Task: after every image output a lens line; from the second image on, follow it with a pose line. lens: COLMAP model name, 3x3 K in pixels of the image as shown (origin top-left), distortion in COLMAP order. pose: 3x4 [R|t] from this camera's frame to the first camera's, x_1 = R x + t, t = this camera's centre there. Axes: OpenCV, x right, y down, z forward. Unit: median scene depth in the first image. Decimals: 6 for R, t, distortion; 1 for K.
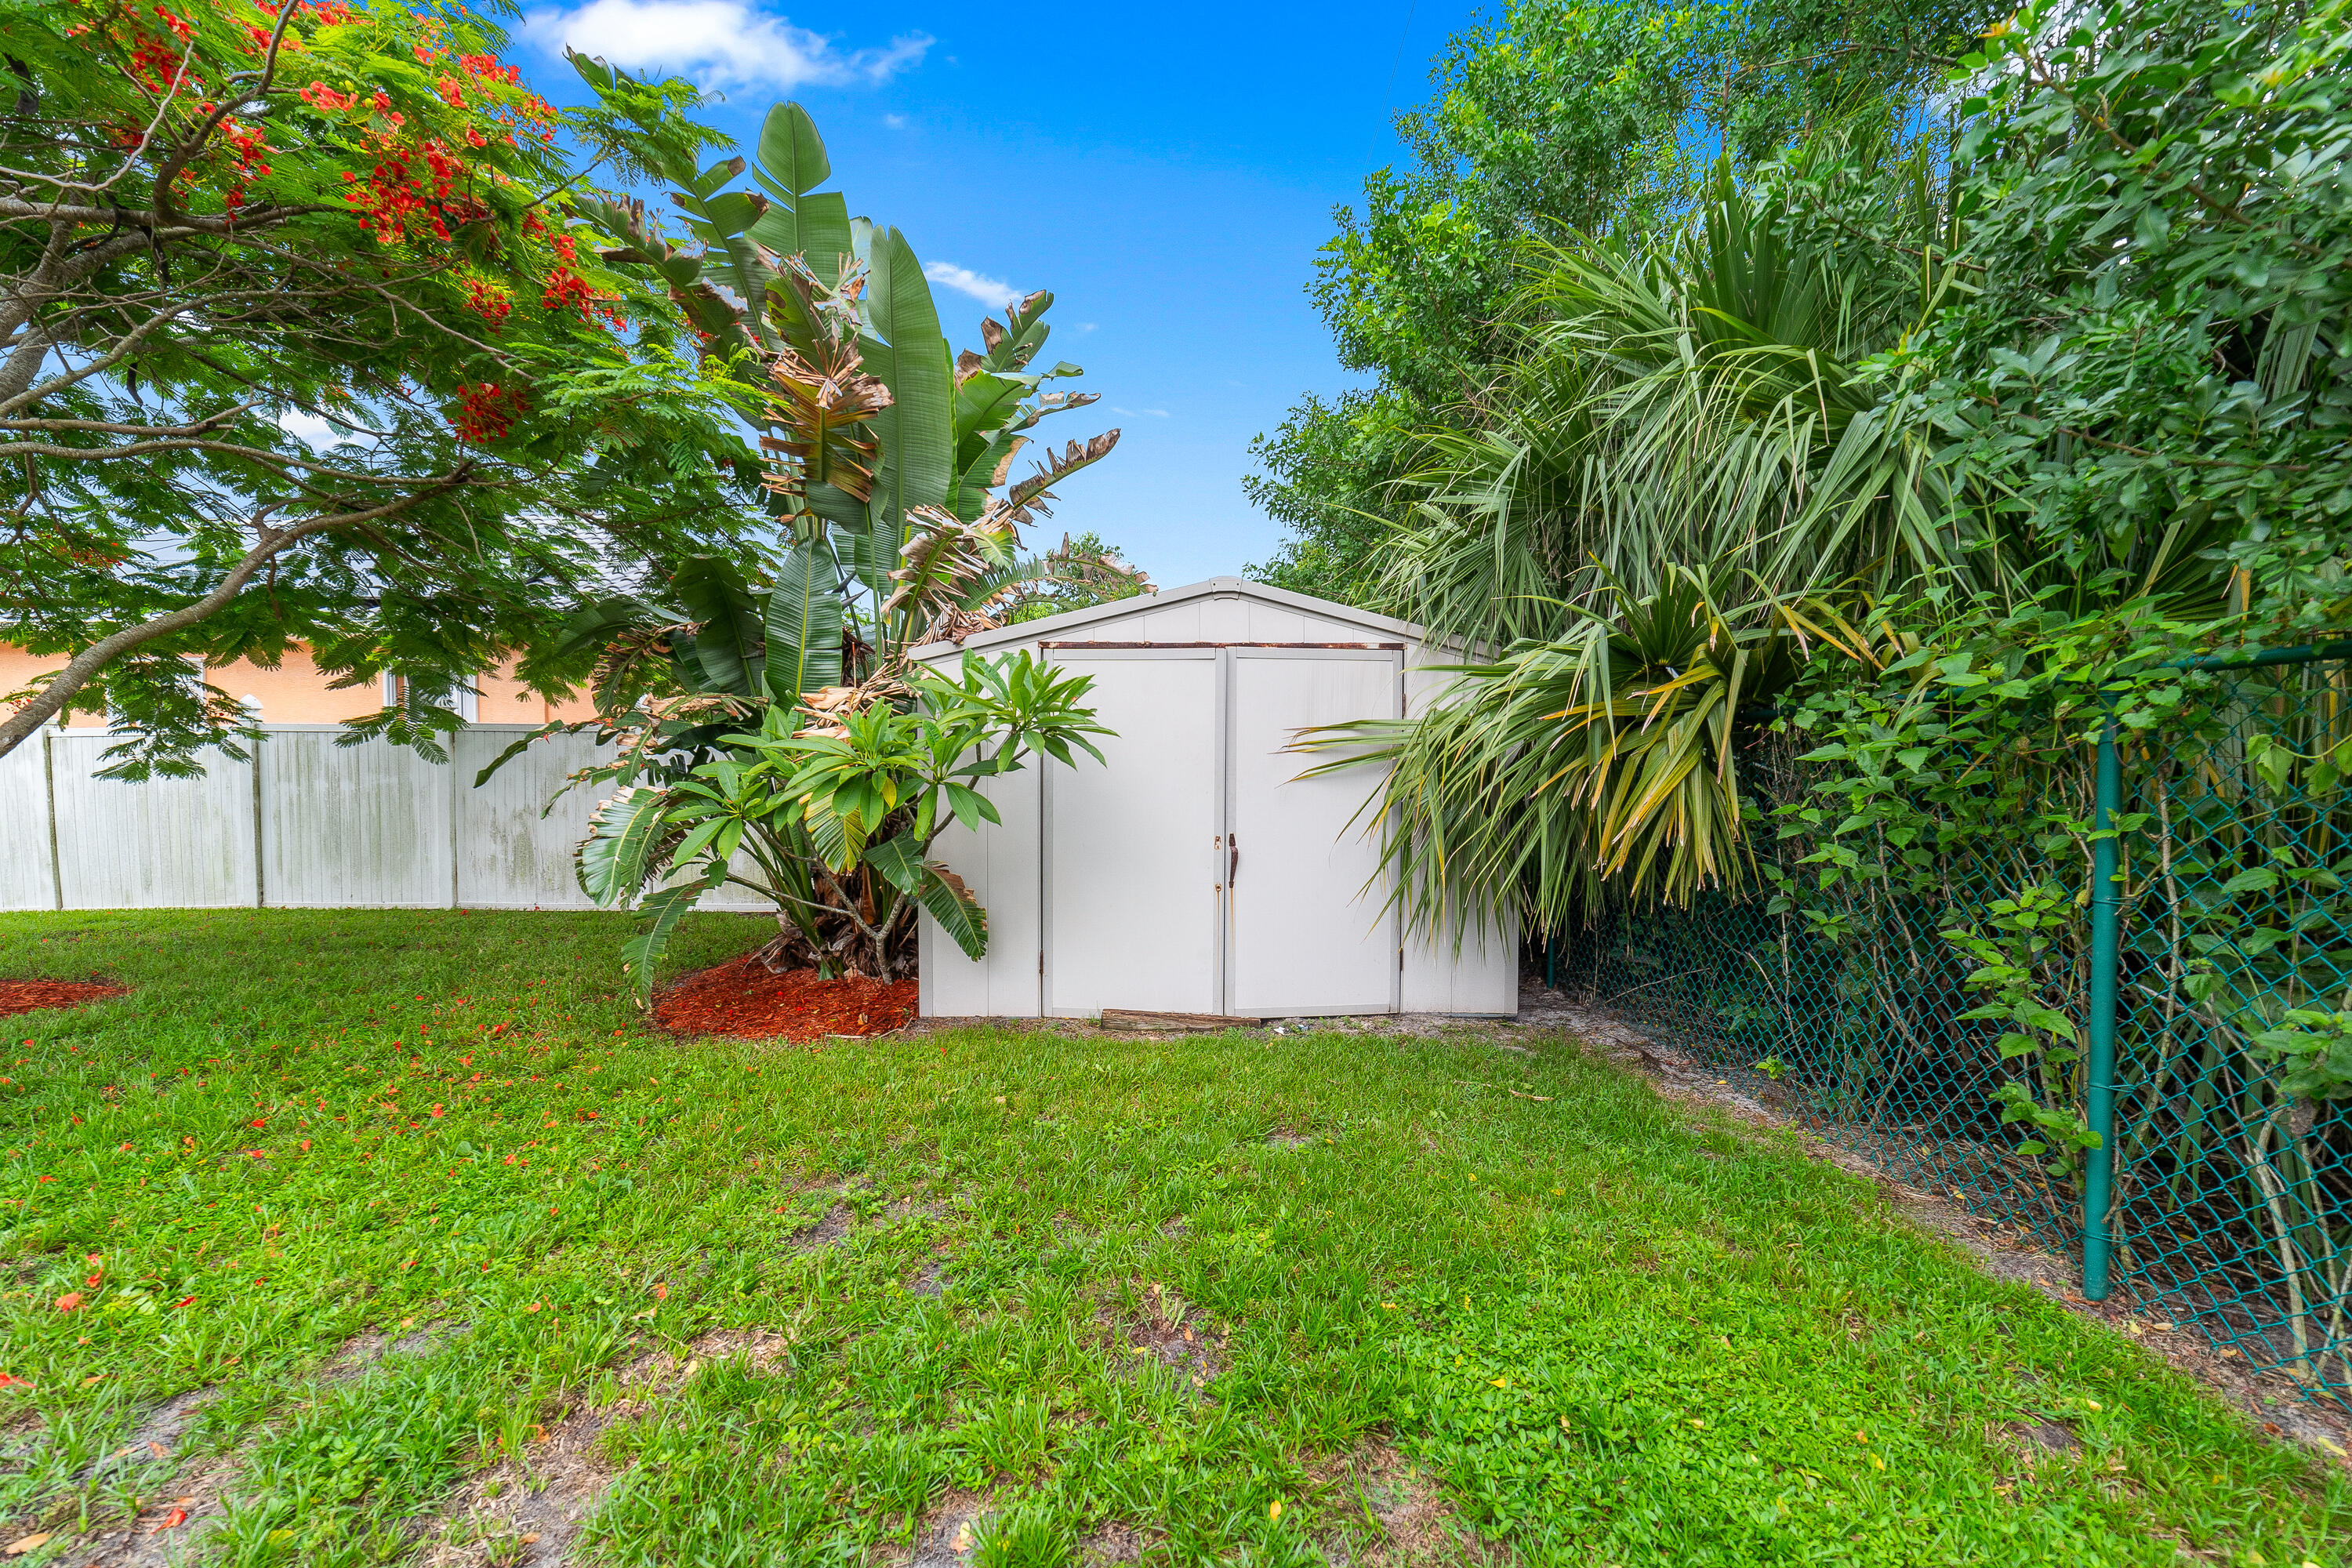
lens RADIAL K [[917.6, 0, 1176.0], [0, 917.6, 779.7], [0, 0, 1]] dist [-0.002128, 0.000028]
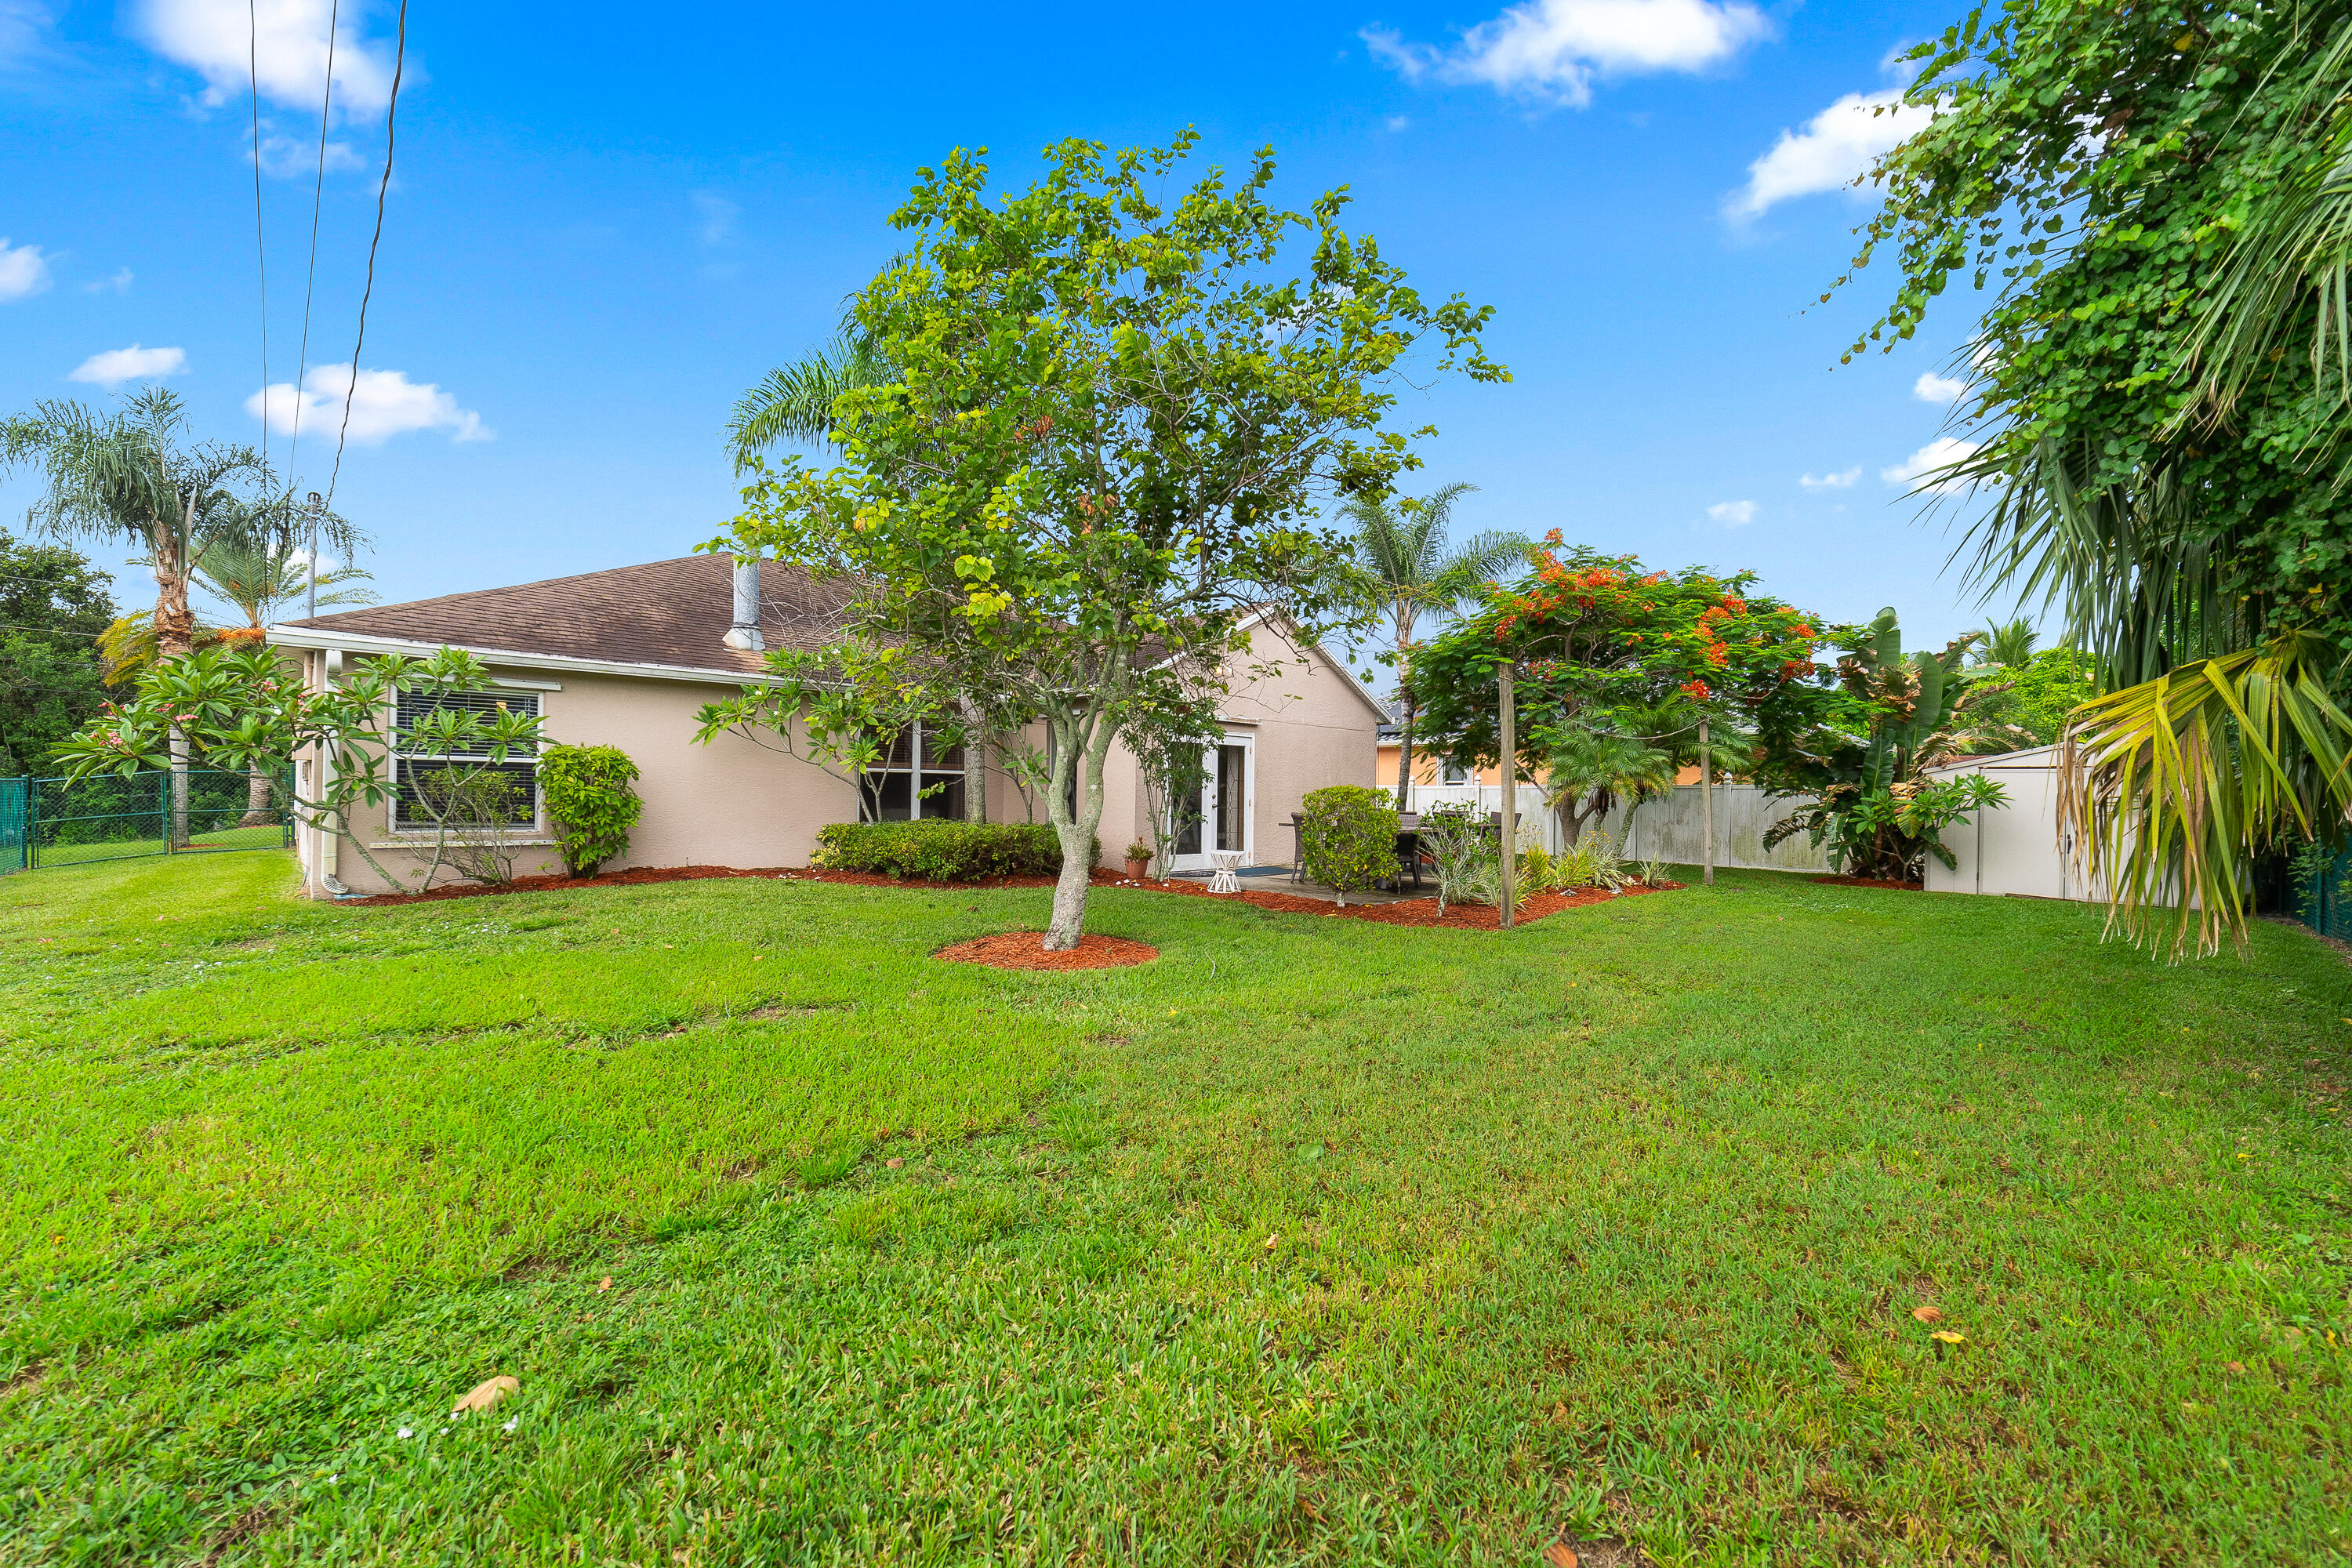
lens RADIAL K [[917.6, 0, 1176.3], [0, 917.6, 781.0], [0, 0, 1]] dist [-0.002128, 0.000028]
pose [[0.701395, -0.000572, -0.712772, 0.149301], [-0.020482, 0.999571, -0.020956, 0.011104], [0.712478, 0.029297, 0.701082, -3.028950]]
